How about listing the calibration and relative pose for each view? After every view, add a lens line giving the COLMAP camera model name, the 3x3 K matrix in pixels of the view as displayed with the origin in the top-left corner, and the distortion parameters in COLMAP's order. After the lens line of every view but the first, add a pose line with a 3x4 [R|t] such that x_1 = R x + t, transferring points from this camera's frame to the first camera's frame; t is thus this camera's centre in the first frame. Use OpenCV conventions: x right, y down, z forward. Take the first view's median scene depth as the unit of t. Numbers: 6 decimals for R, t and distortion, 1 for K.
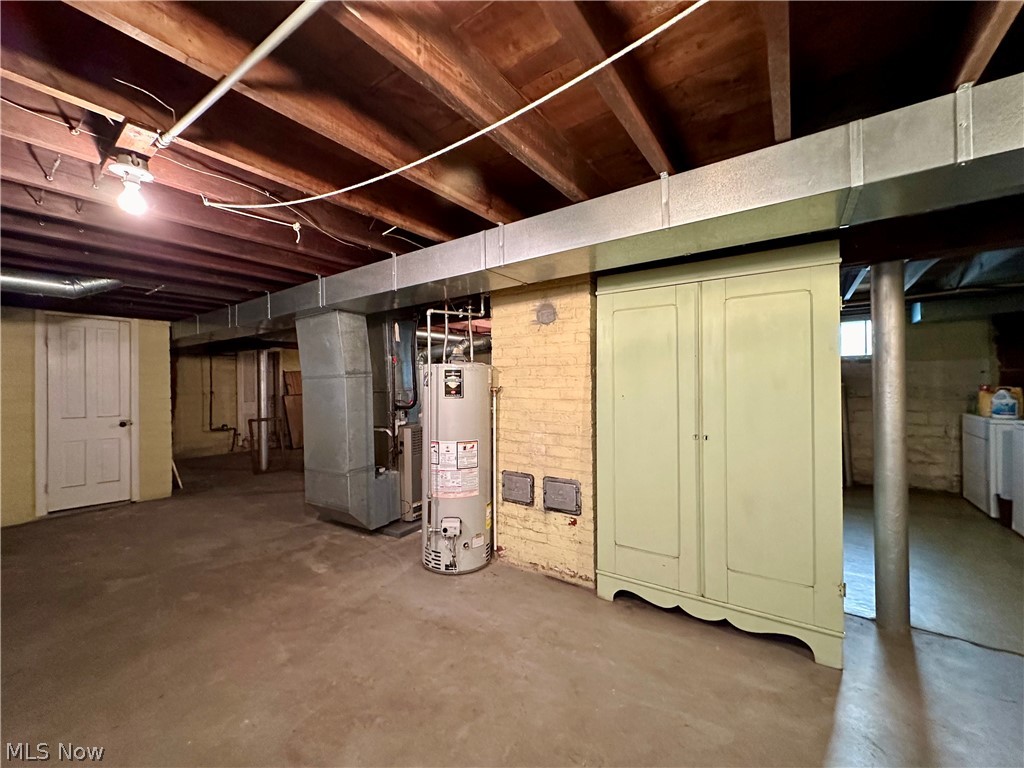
lens RADIAL K [[409.3, 0, 512.0], [0, 409.3, 382.3], [0, 0, 1]] dist [-0.002176, 0.000615]
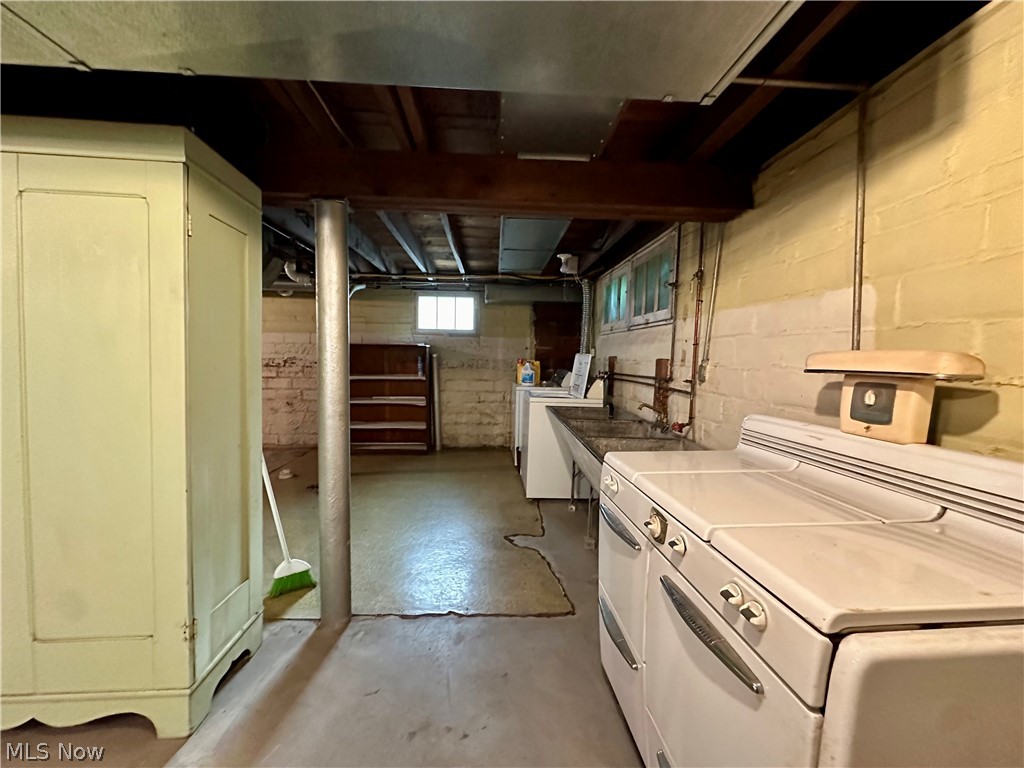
lens RADIAL K [[409.3, 0, 512.0], [0, 409.3, 382.3], [0, 0, 1]] dist [-0.002176, 0.000615]
pose [[0.787303, -0.011542, 0.616458, 0.358950], [-0.033848, 0.997508, 0.061905, 0.002532], [-0.615637, -0.069603, 0.784950, 0.048431]]
